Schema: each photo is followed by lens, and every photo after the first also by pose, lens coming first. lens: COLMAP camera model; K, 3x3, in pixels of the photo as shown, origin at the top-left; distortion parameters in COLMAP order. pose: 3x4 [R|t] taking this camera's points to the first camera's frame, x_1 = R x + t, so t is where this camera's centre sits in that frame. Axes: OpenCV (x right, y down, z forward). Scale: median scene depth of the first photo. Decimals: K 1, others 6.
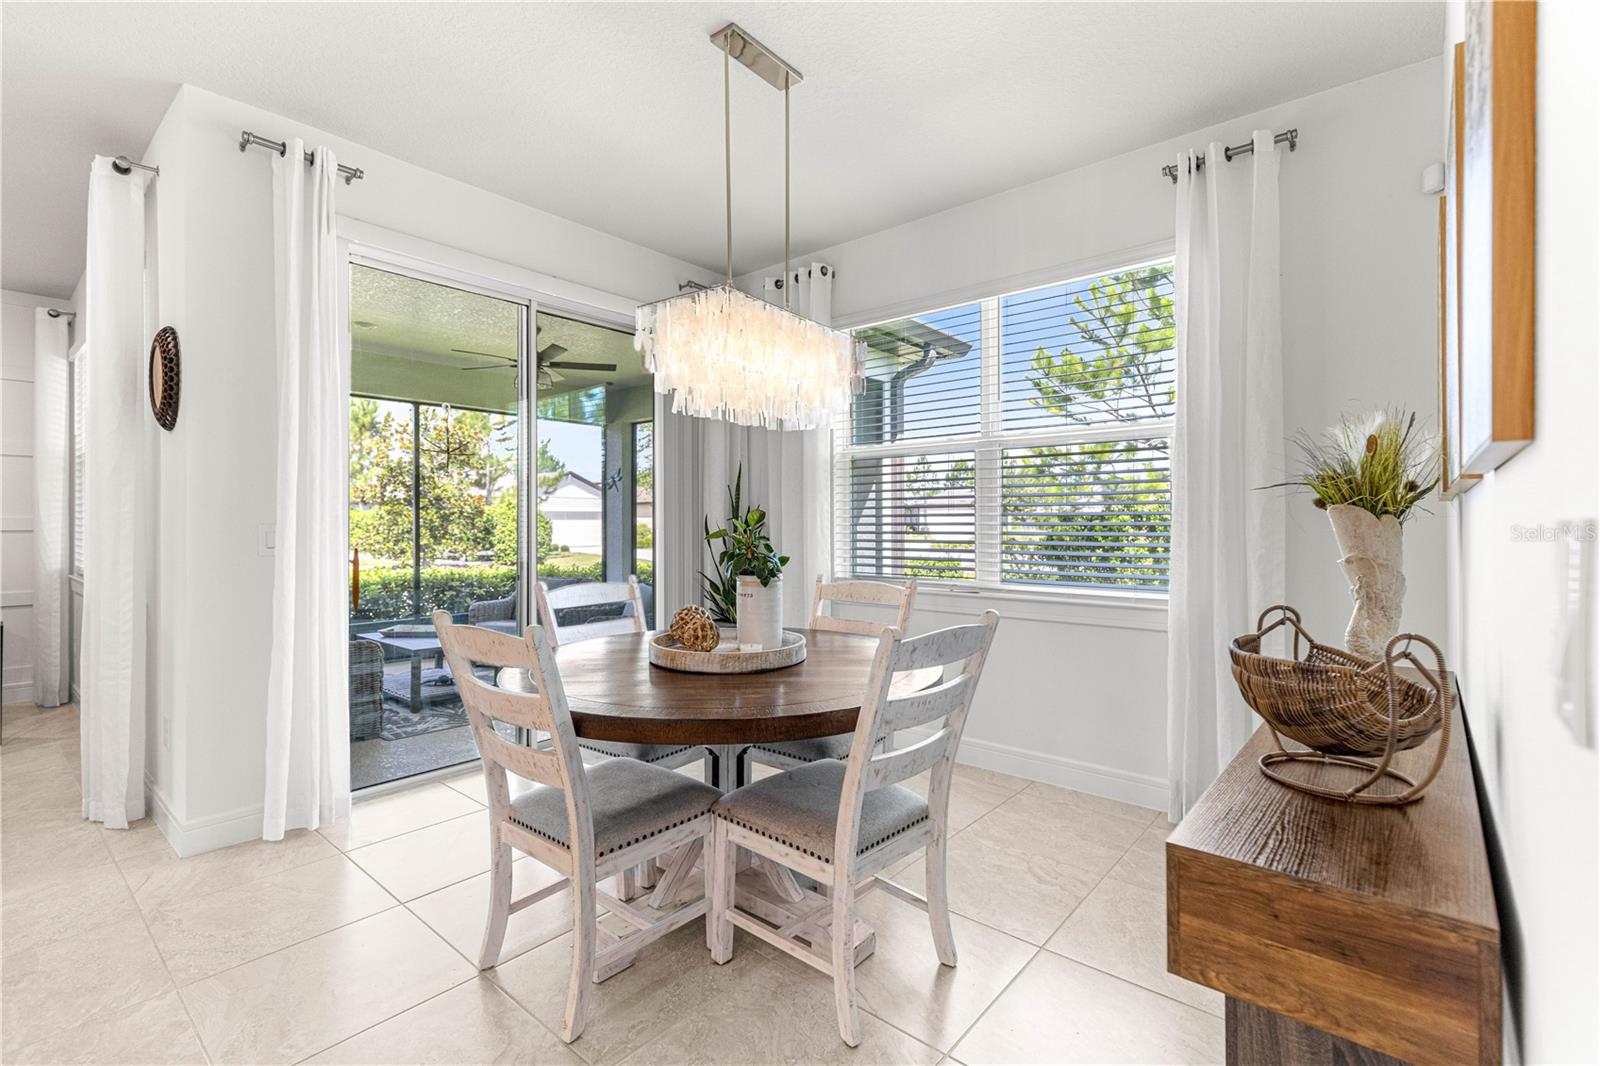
lens RADIAL K [[721.7, 0, 799.2], [0, 721.7, 514.1], [0, 0, 1]] dist [0.013331, -0.003434]
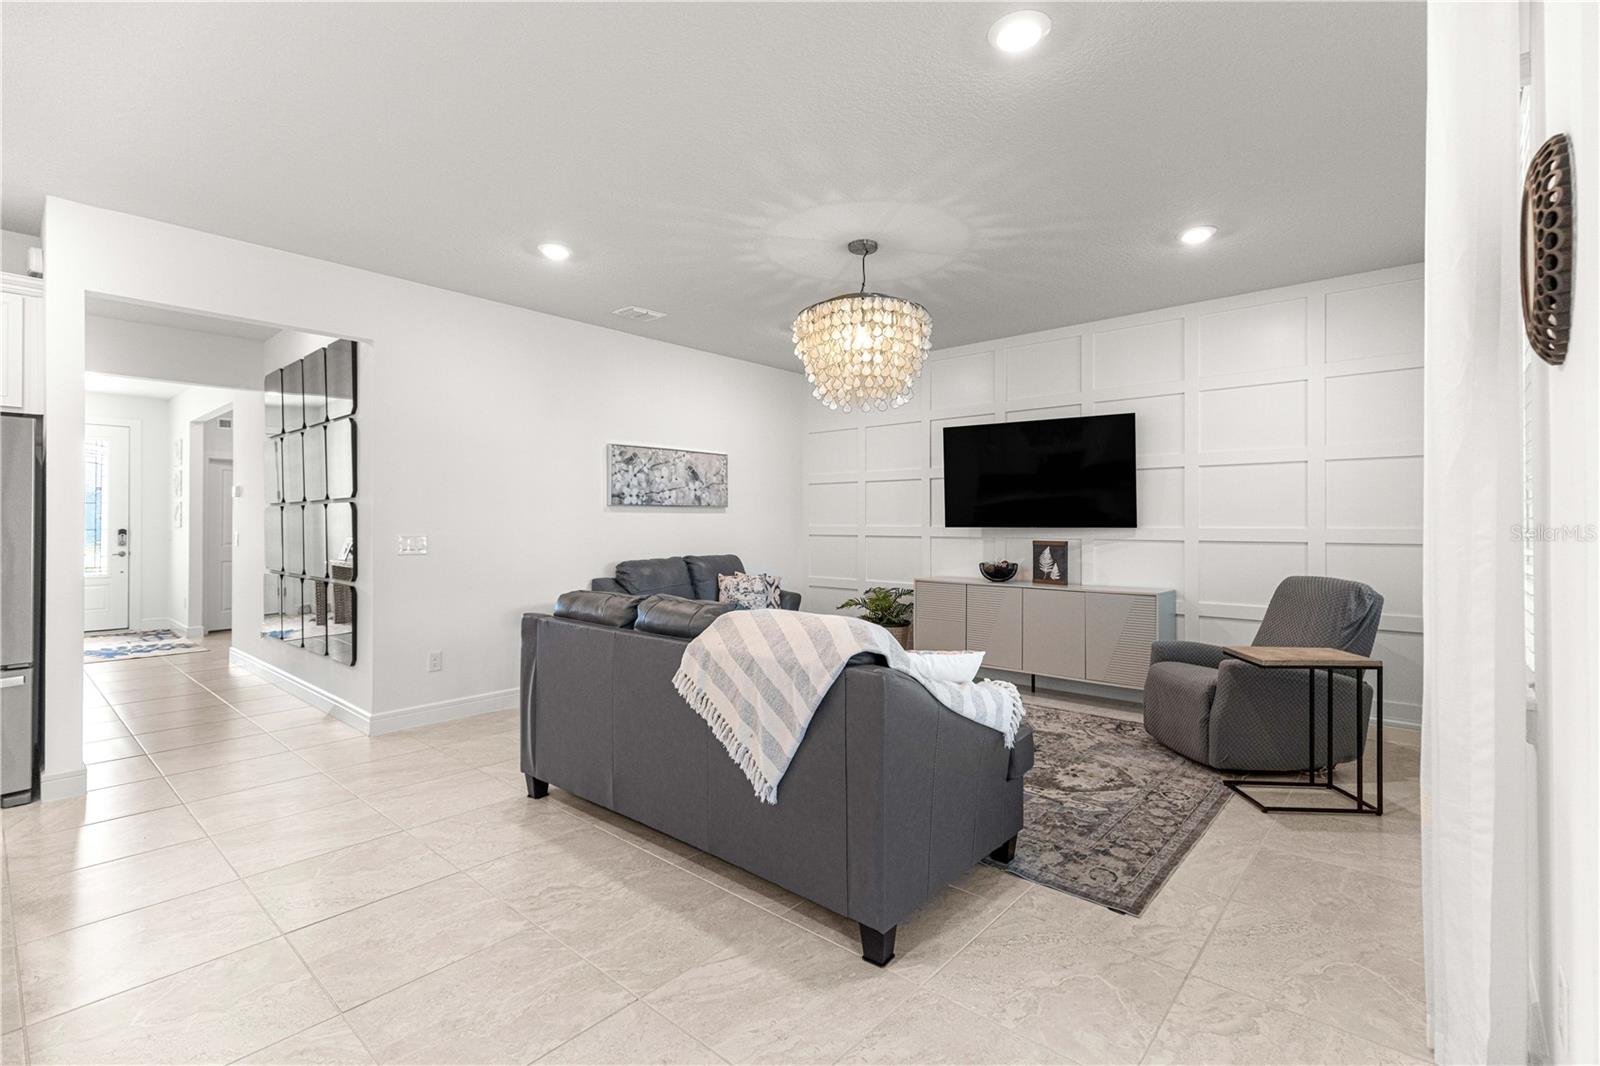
lens RADIAL K [[721.7, 0, 803.6], [0, 721.7, 507.5], [0, 0, 1]] dist [0.013331, -0.003434]
pose [[-0.020682, -0.021682, -0.999551, -0.389300], [0.012882, 0.999676, -0.021951, -0.018851], [0.999703, -0.013331, -0.020396, 0.520600]]
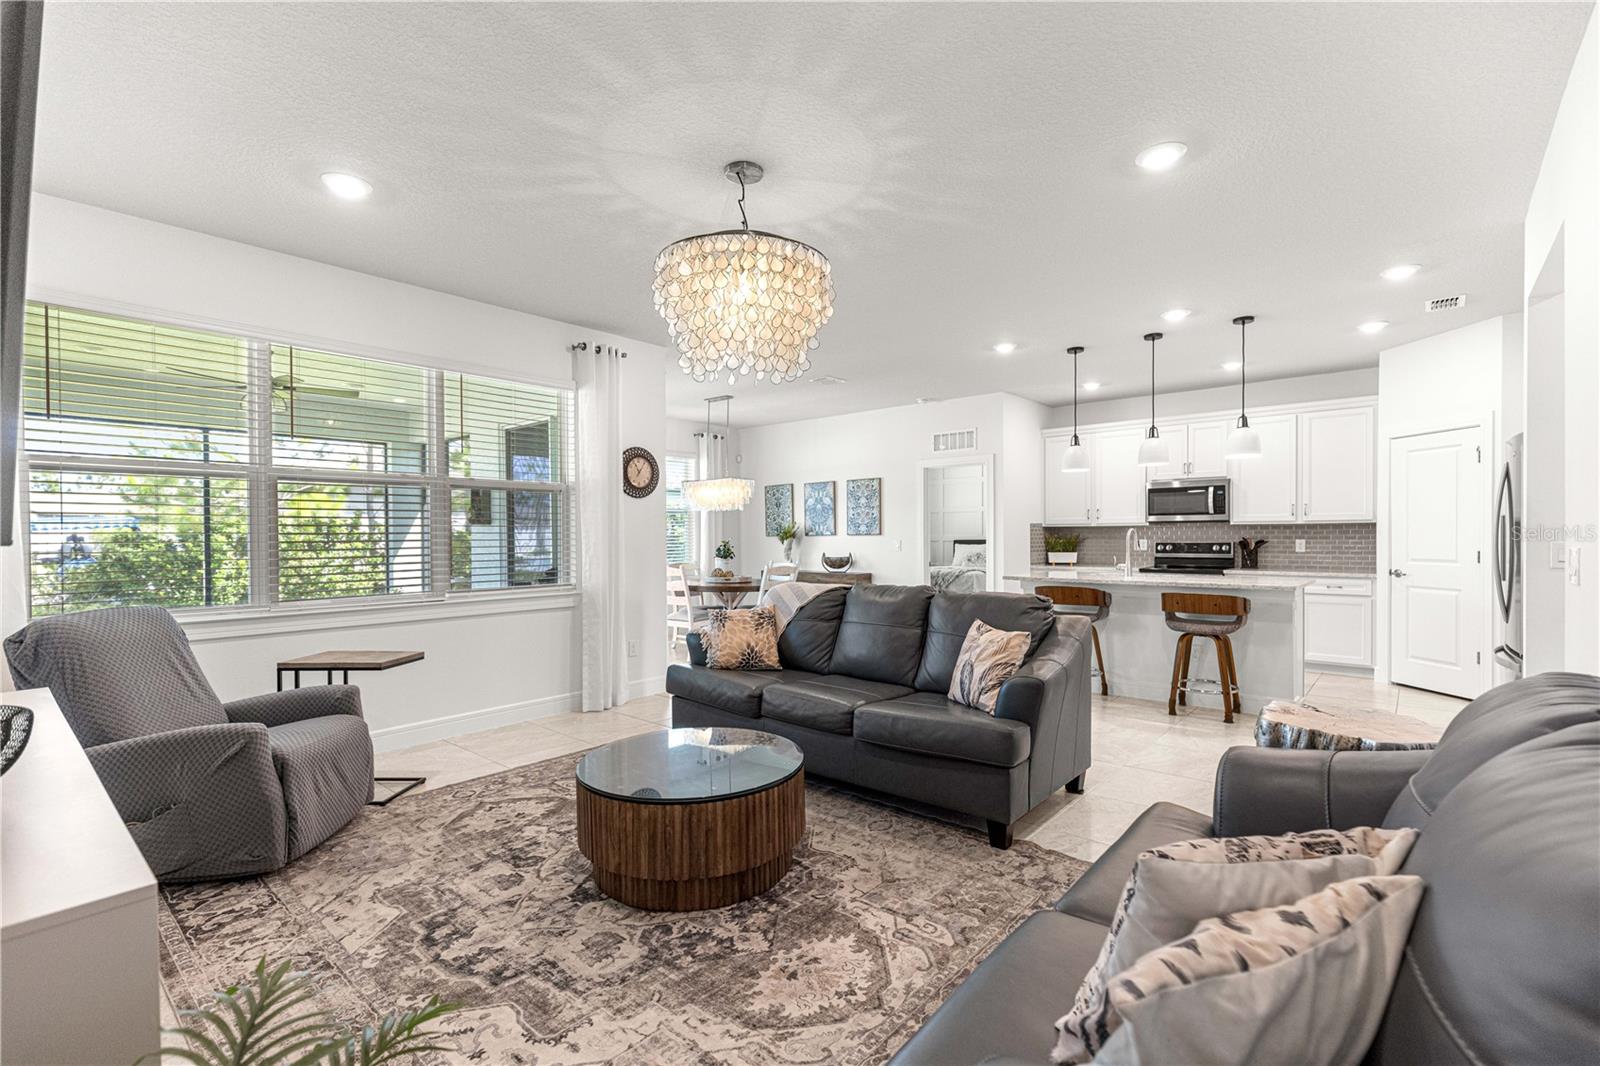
lens RADIAL K [[721.7, 0, 811.0], [0, 721.7, 535.0], [0, 0, 1]] dist [0.013331, -0.003434]
pose [[-0.001695, 0.003145, 0.999994, -2.817722], [-0.006644, 0.999973, -0.003156, -0.009151], [-0.999976, -0.006649, -0.001674, 0.511394]]
